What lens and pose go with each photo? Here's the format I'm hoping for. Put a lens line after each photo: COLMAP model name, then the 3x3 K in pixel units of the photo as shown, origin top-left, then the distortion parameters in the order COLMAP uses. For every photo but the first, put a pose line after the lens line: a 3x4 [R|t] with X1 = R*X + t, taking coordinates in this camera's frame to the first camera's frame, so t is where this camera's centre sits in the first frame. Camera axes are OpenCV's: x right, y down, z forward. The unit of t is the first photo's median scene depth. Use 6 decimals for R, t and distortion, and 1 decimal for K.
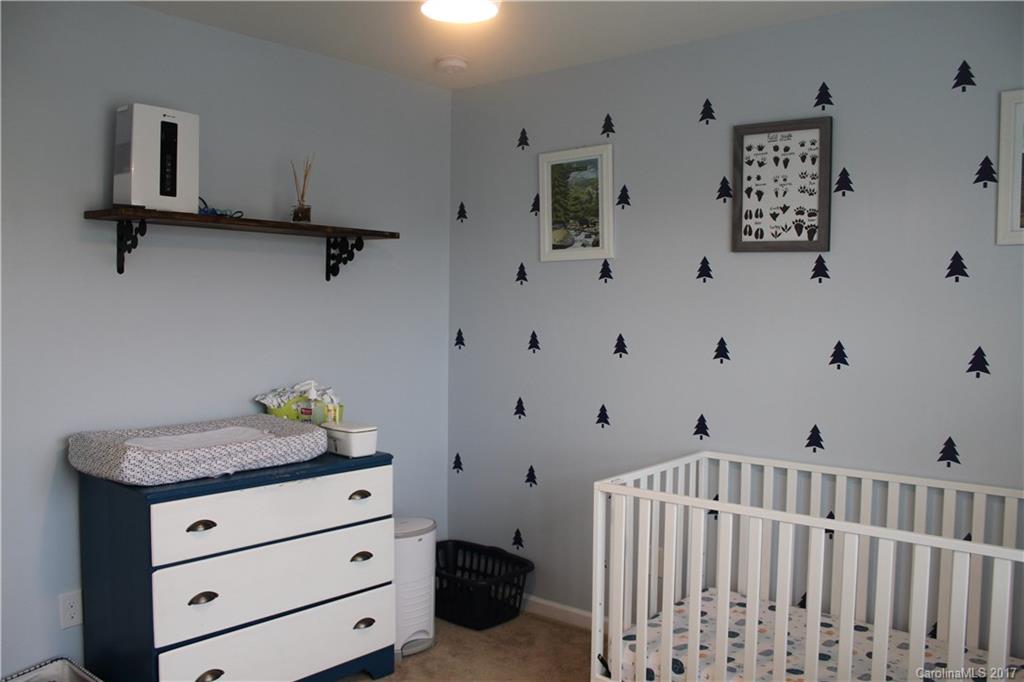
lens RADIAL K [[906.3, 0, 511.9], [0, 906.3, 305.5], [0, 0, 1]] dist [-0.003513, 0.003851]
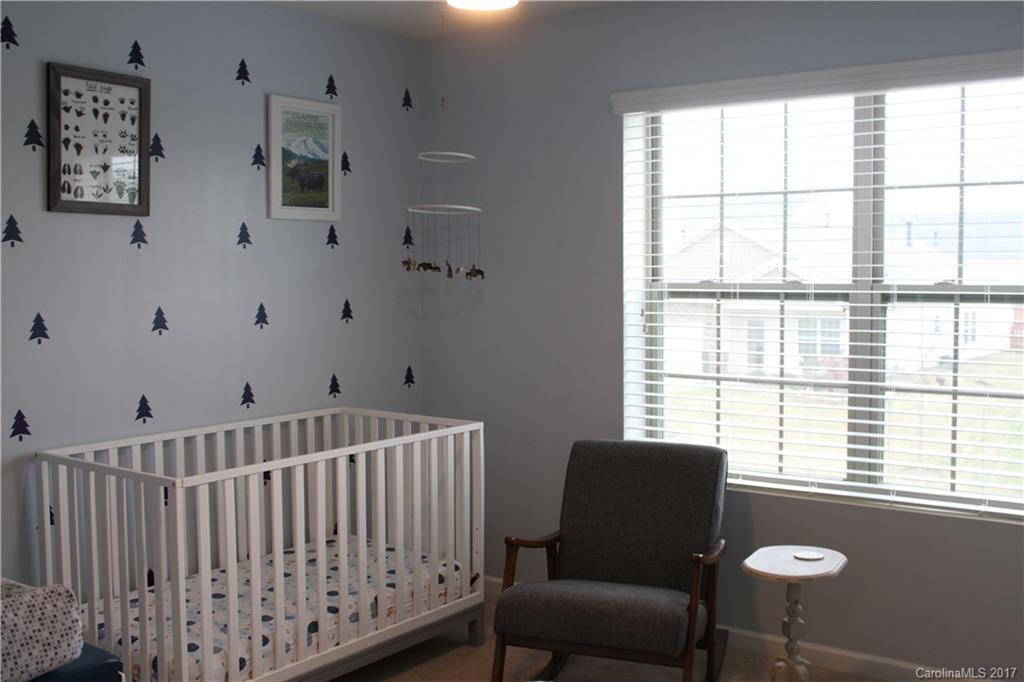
lens RADIAL K [[1105.0, 0, 512.0], [0, 1105.0, 341.0], [0, 0, 1]] dist [-0.009693, 0.000098]
pose [[-0.042076, -0.078651, 0.996014, -0.846163], [0.019583, 0.996640, 0.079527, -0.012262], [-0.998922, 0.022851, -0.040394, 0.636548]]
